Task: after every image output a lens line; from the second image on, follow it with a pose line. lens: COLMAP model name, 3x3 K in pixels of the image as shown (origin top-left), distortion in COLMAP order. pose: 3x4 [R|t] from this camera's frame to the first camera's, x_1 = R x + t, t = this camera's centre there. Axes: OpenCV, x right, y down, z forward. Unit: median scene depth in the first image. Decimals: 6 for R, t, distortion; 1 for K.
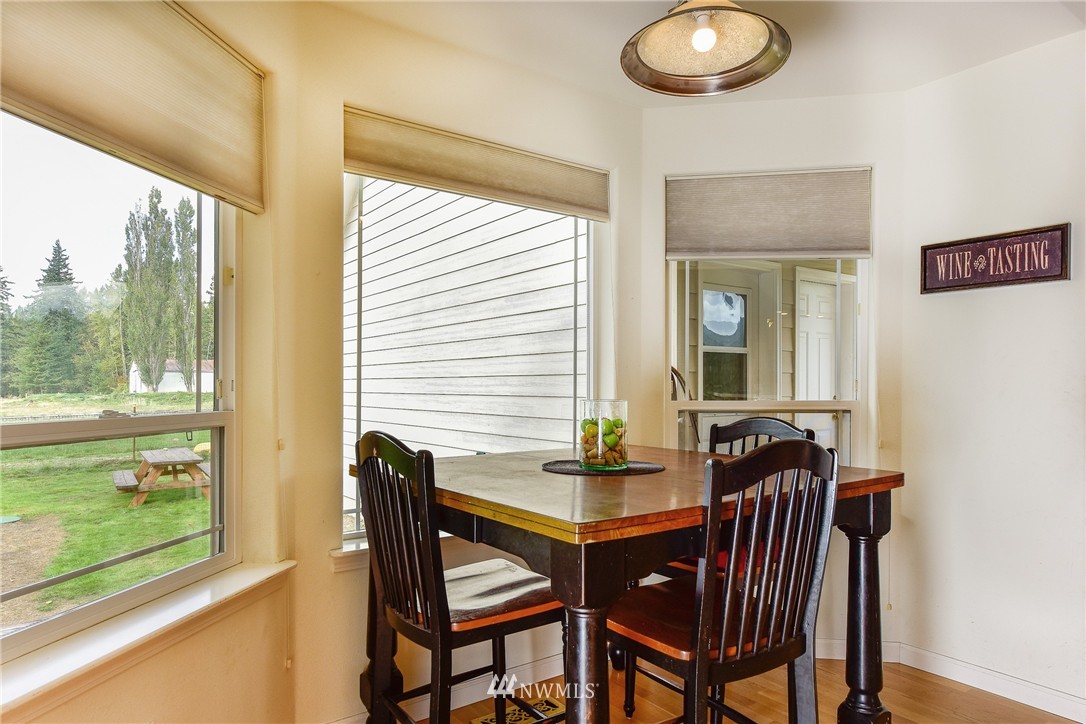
lens RADIAL K [[675.7, 0, 544.3], [0, 675.7, 383.5], [0, 0, 1]] dist [0.004191, 0.001262]
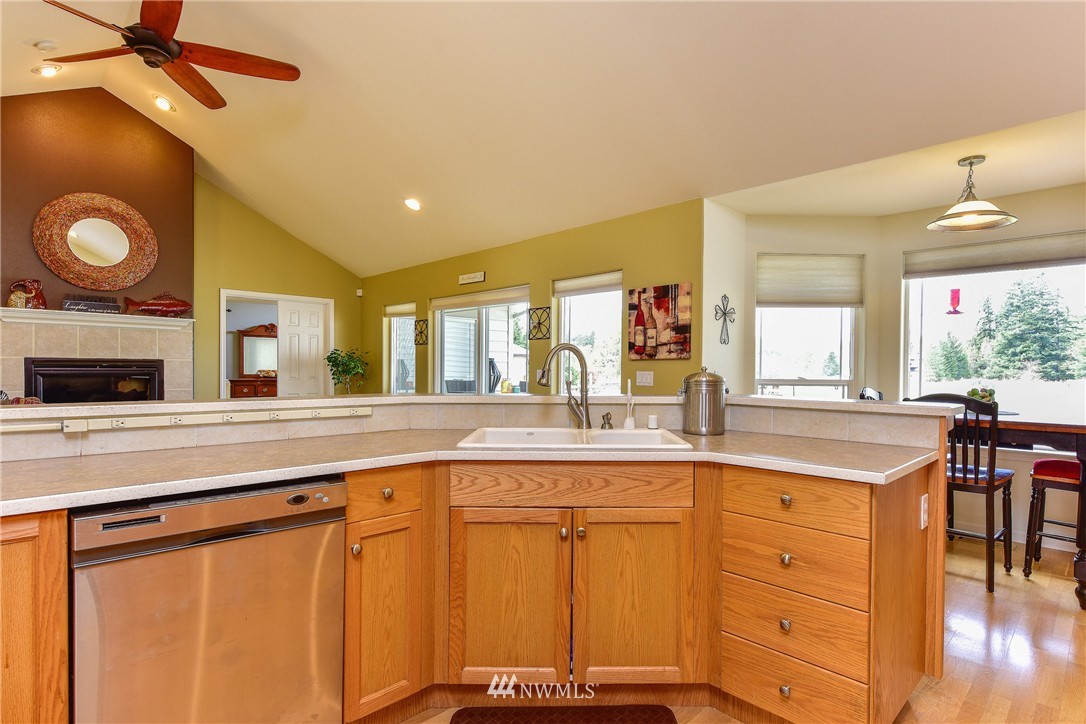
lens RADIAL K [[556.5, 0, 560.7], [0, 556.5, 374.0], [0, 0, 1]] dist [0.003838, 0.000399]
pose [[0.157030, 0.012947, -0.987509, 1.230595], [-0.006862, 0.999904, 0.012018, -0.002353], [0.987570, 0.004889, 0.157104, -0.413963]]
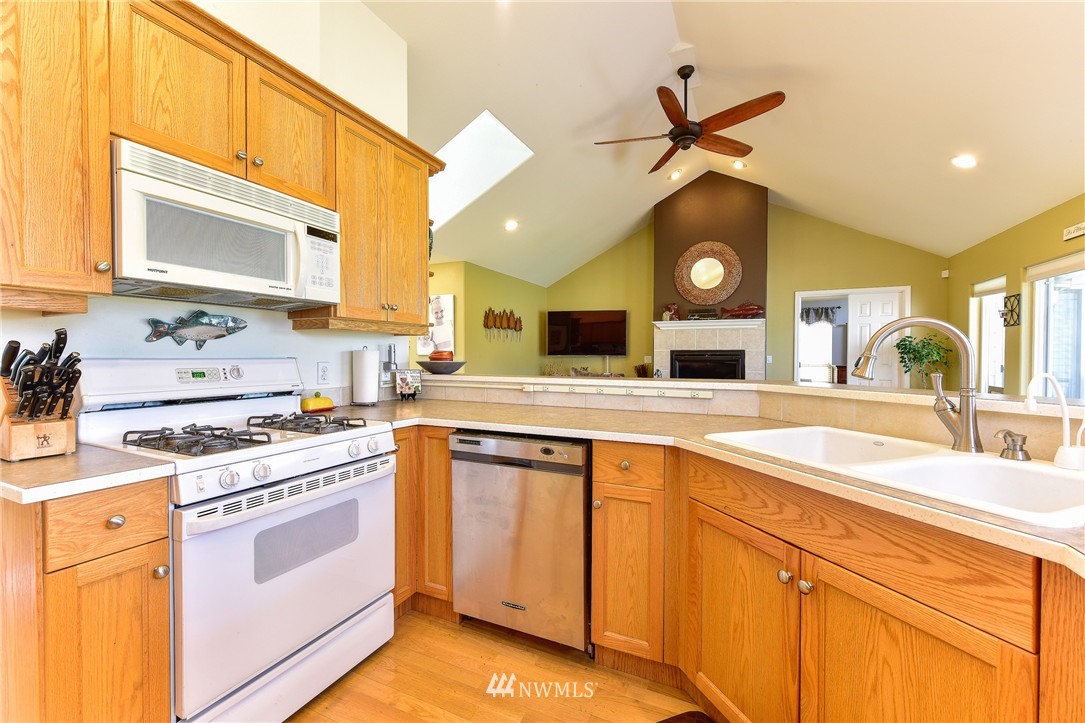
lens RADIAL K [[442.6, 0, 542.5], [0, 442.6, 361.5], [0, 0, 1]] dist [-0.002151, -0.000895]
pose [[-0.875589, 0.010740, -0.482938, 0.929979], [0.003552, 0.999869, 0.015798, -0.001286], [0.483044, 0.012117, -0.875512, -0.046268]]
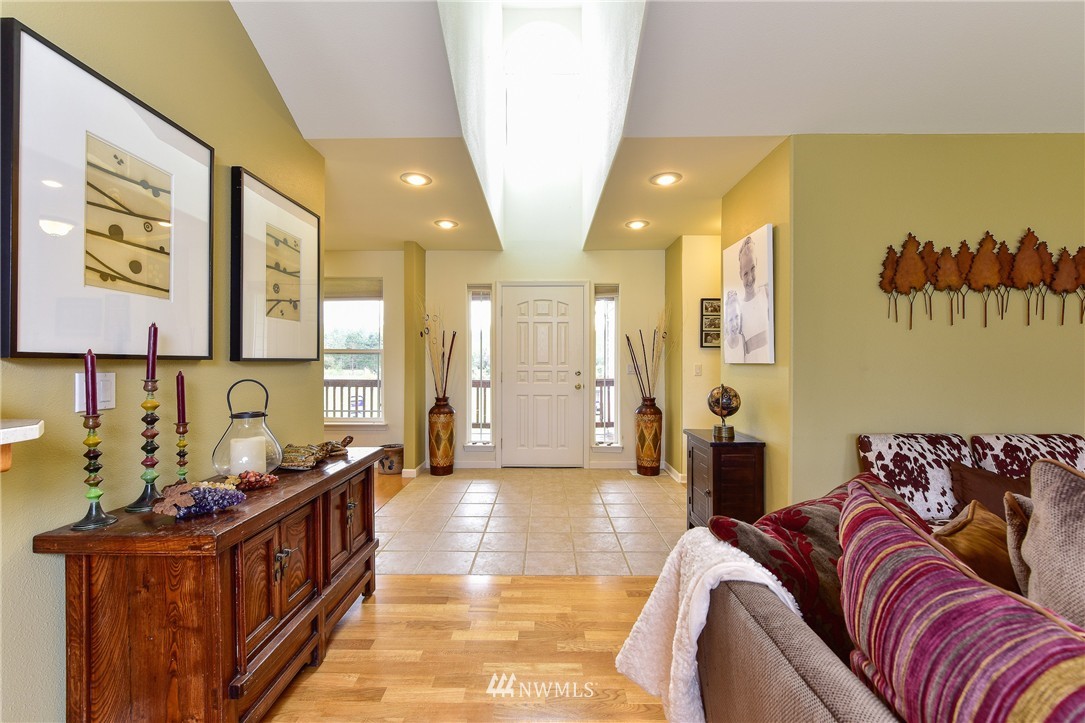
lens RADIAL K [[442.6, 0, 542.5], [0, 442.6, 361.5], [0, 0, 1]] dist [-0.002151, -0.000895]
pose [[-0.800396, 0.002937, 0.599464, 0.069923], [0.002593, 0.999996, -0.001437, -0.004814], [-0.599465, 0.000404, -0.800401, -1.139497]]
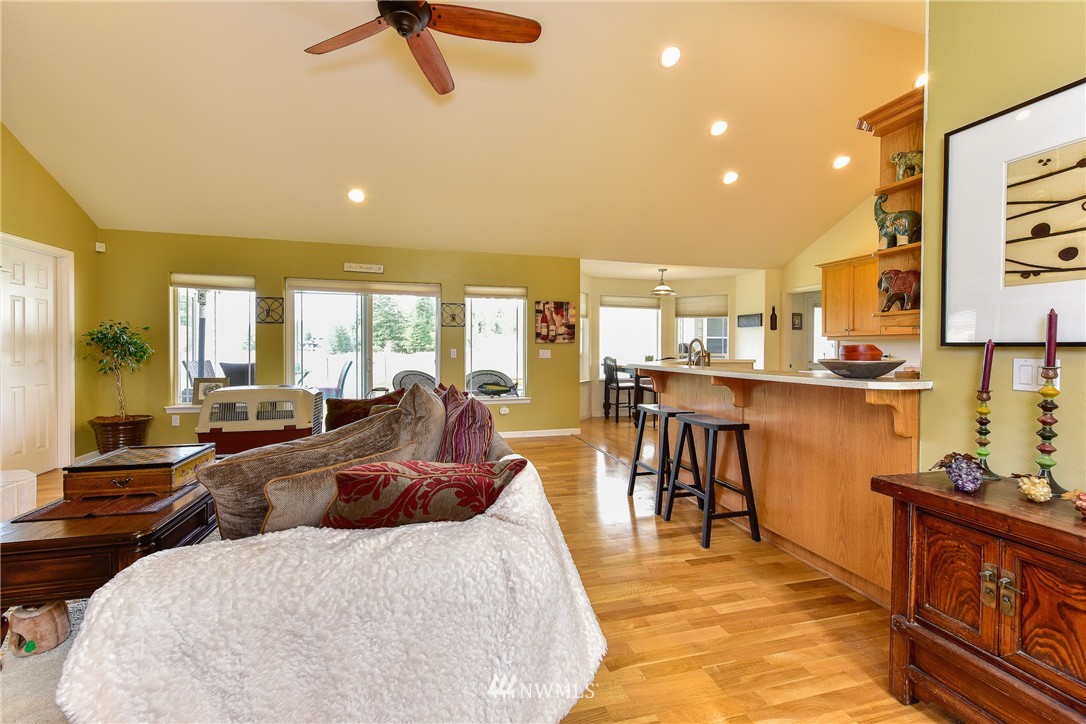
lens RADIAL K [[438.4, 0, 524.7], [0, 438.4, 350.3], [0, 0, 1]] dist [0.000324, -0.000016]
pose [[0.926070, 0.009640, -0.377228, 0.380390], [-0.007666, 0.999948, 0.006733, -0.003475], [0.377273, -0.003344, 0.926096, -2.018664]]
